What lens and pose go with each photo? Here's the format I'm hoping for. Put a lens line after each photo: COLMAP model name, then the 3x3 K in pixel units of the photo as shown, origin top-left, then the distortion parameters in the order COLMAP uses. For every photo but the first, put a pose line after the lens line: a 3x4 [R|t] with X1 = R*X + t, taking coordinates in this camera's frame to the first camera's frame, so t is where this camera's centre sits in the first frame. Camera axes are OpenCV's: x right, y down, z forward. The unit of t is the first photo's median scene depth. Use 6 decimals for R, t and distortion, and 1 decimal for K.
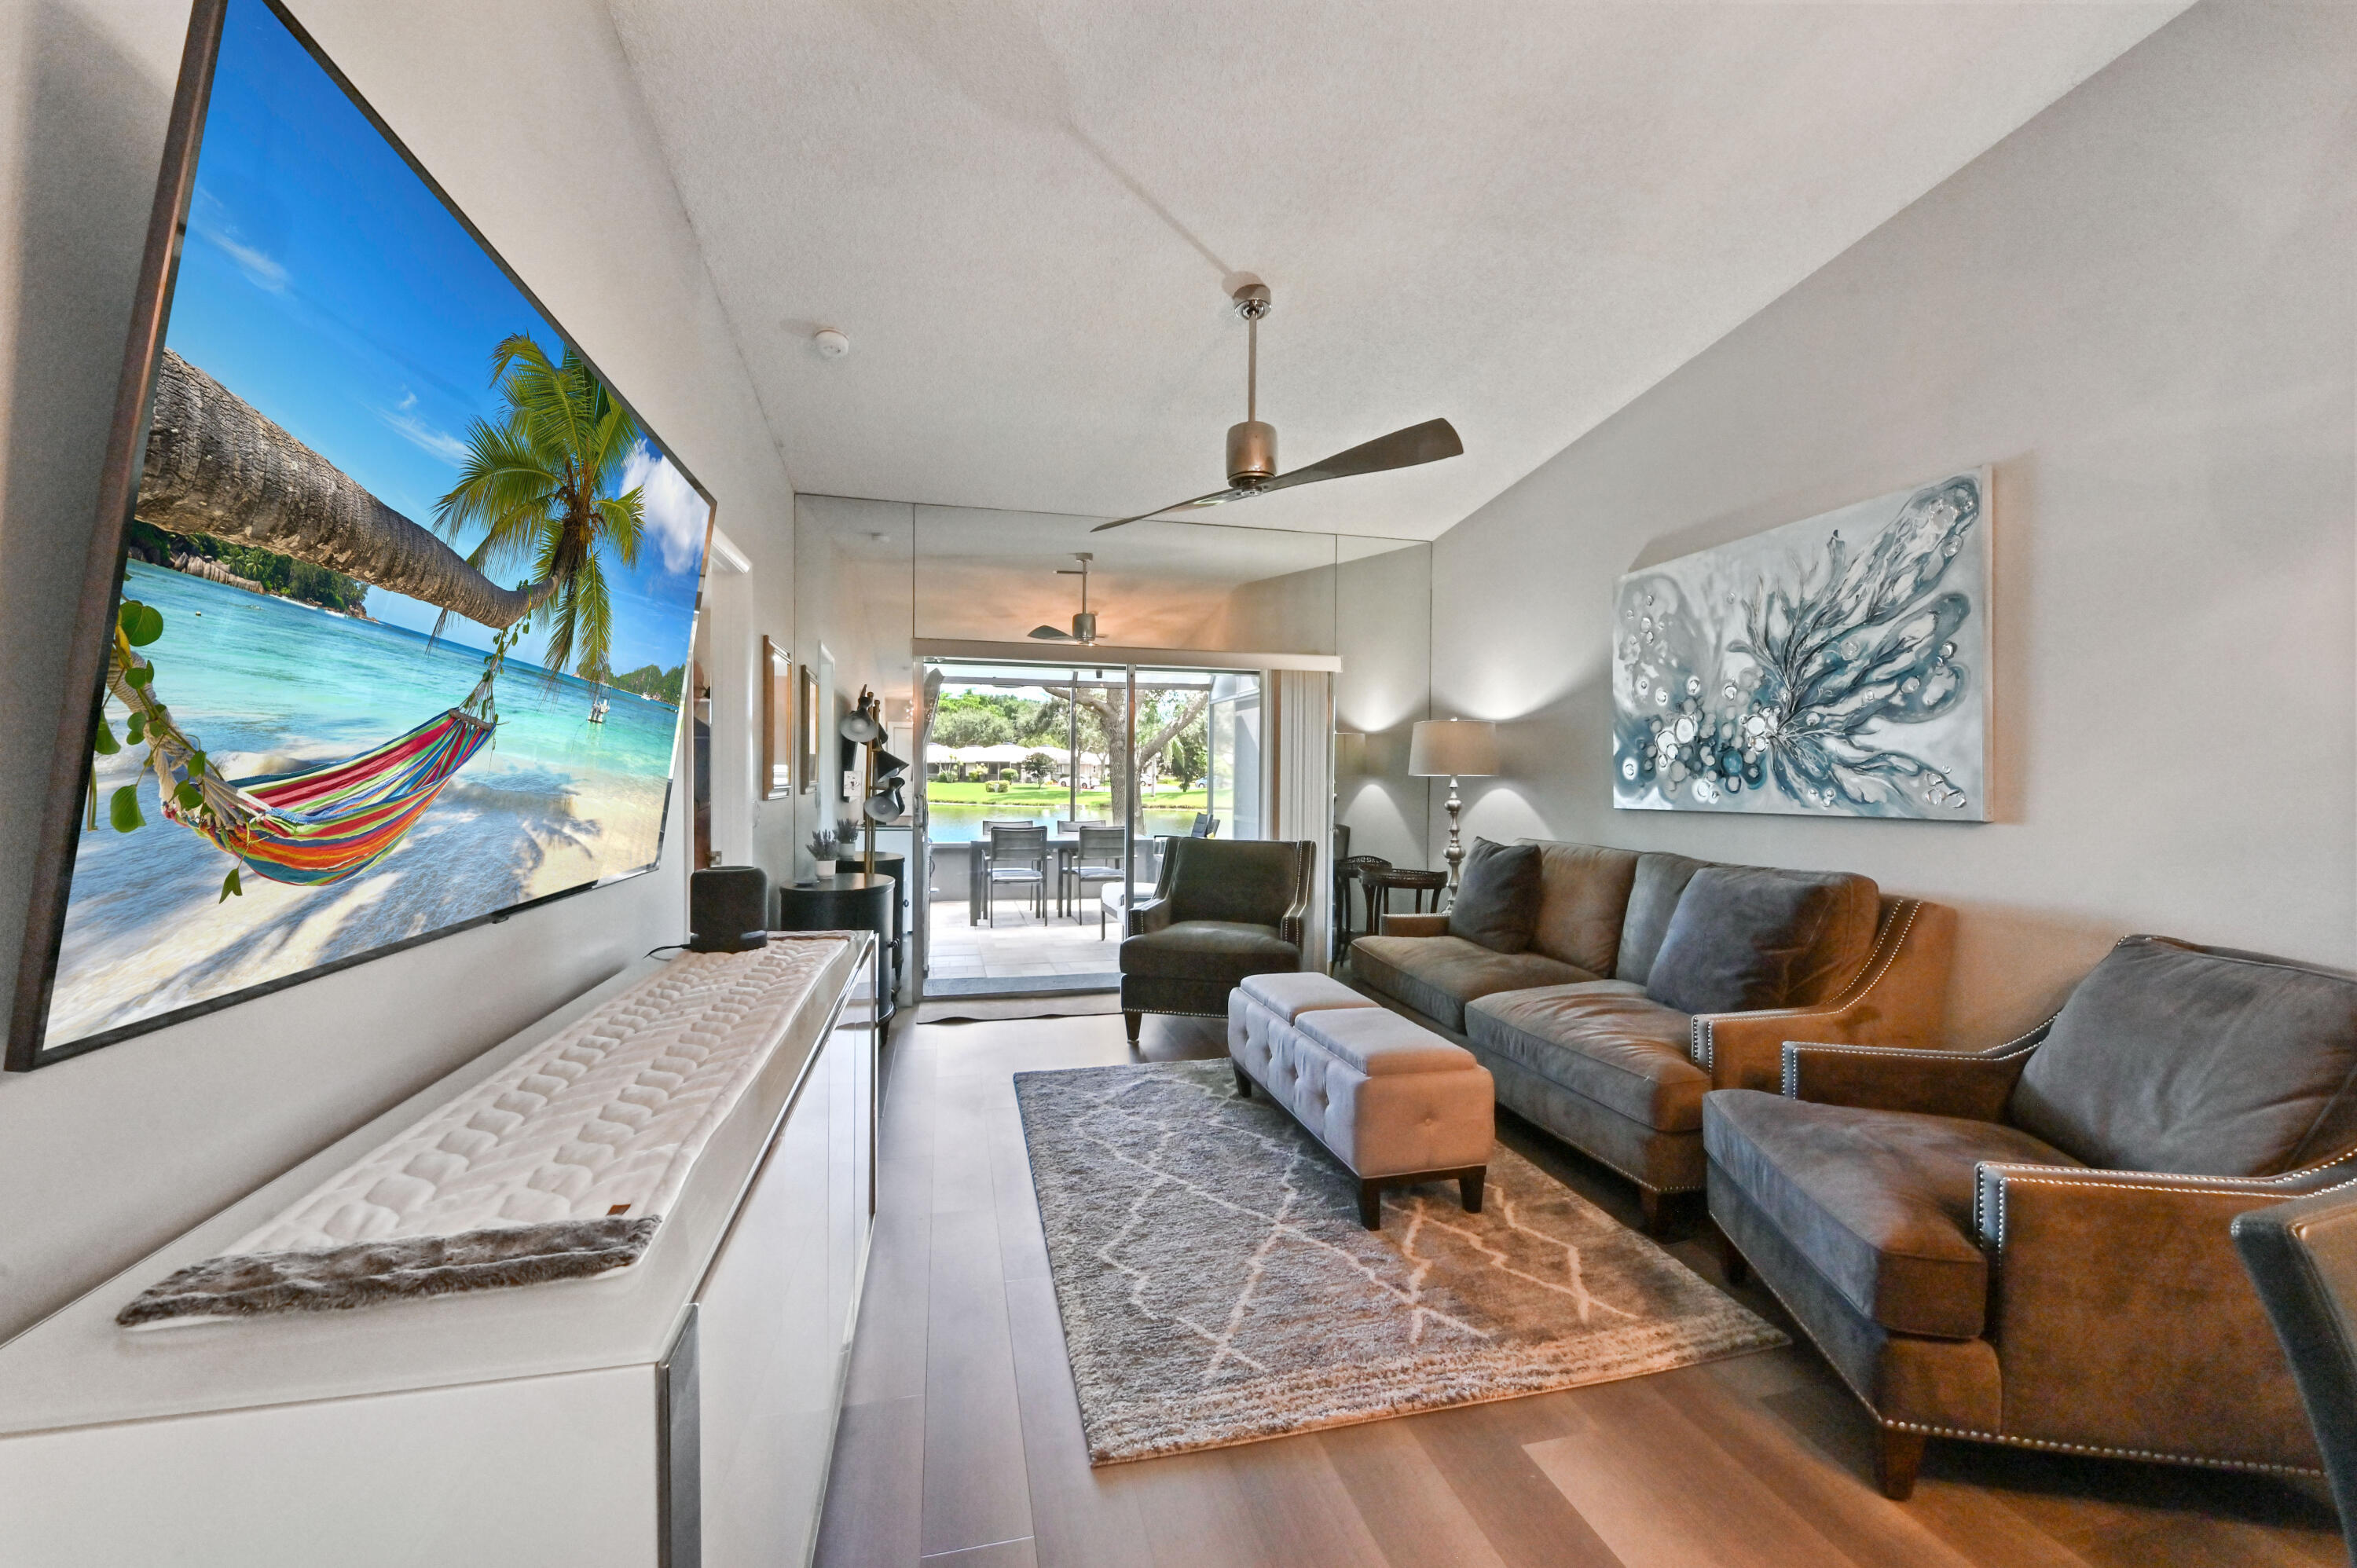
lens RADIAL K [[941.8, 0, 1174.0], [0, 941.8, 782.5], [0, 0, 1]] dist [-0.009876, -0.000416]
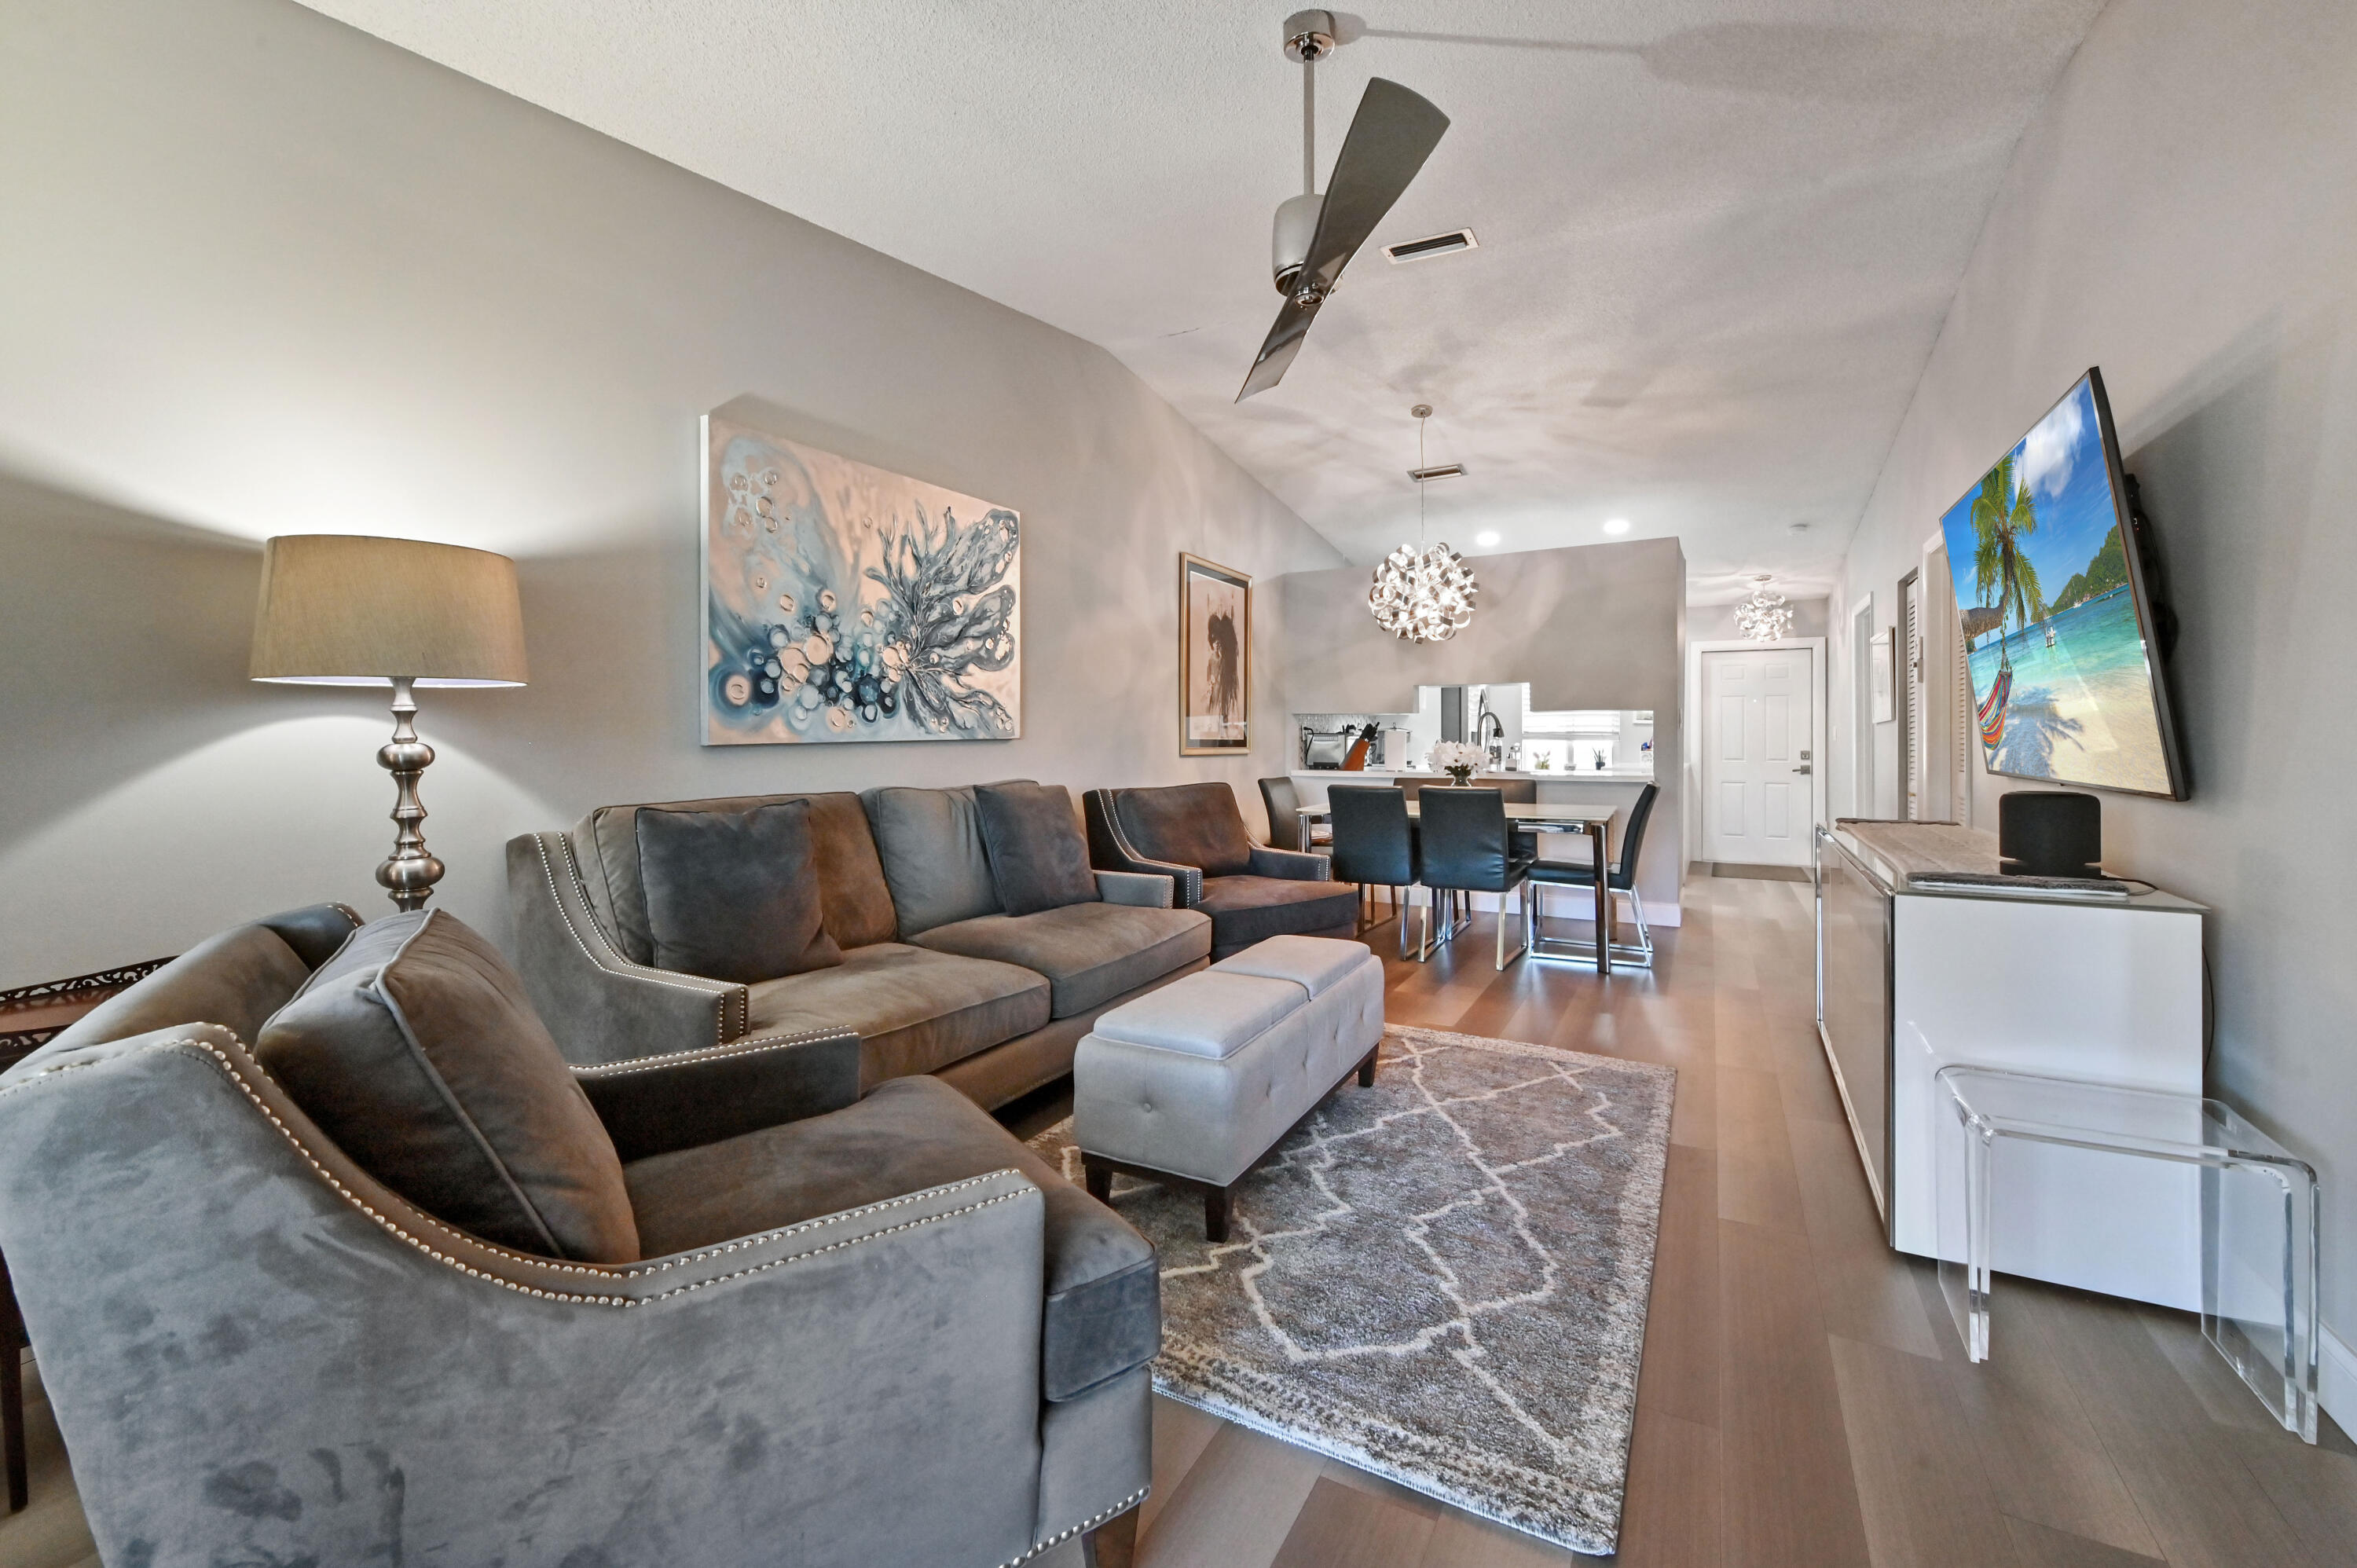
lens RADIAL K [[941.8, 0, 1212.9], [0, 941.8, 715.3], [0, 0, 1]] dist [-0.009876, -0.000416]
pose [[-0.746421, 0.018209, 0.665224, -0.343068], [0.009168, 0.999812, -0.017080, 0.025863], [-0.665410, -0.006650, -0.746448, 1.591586]]
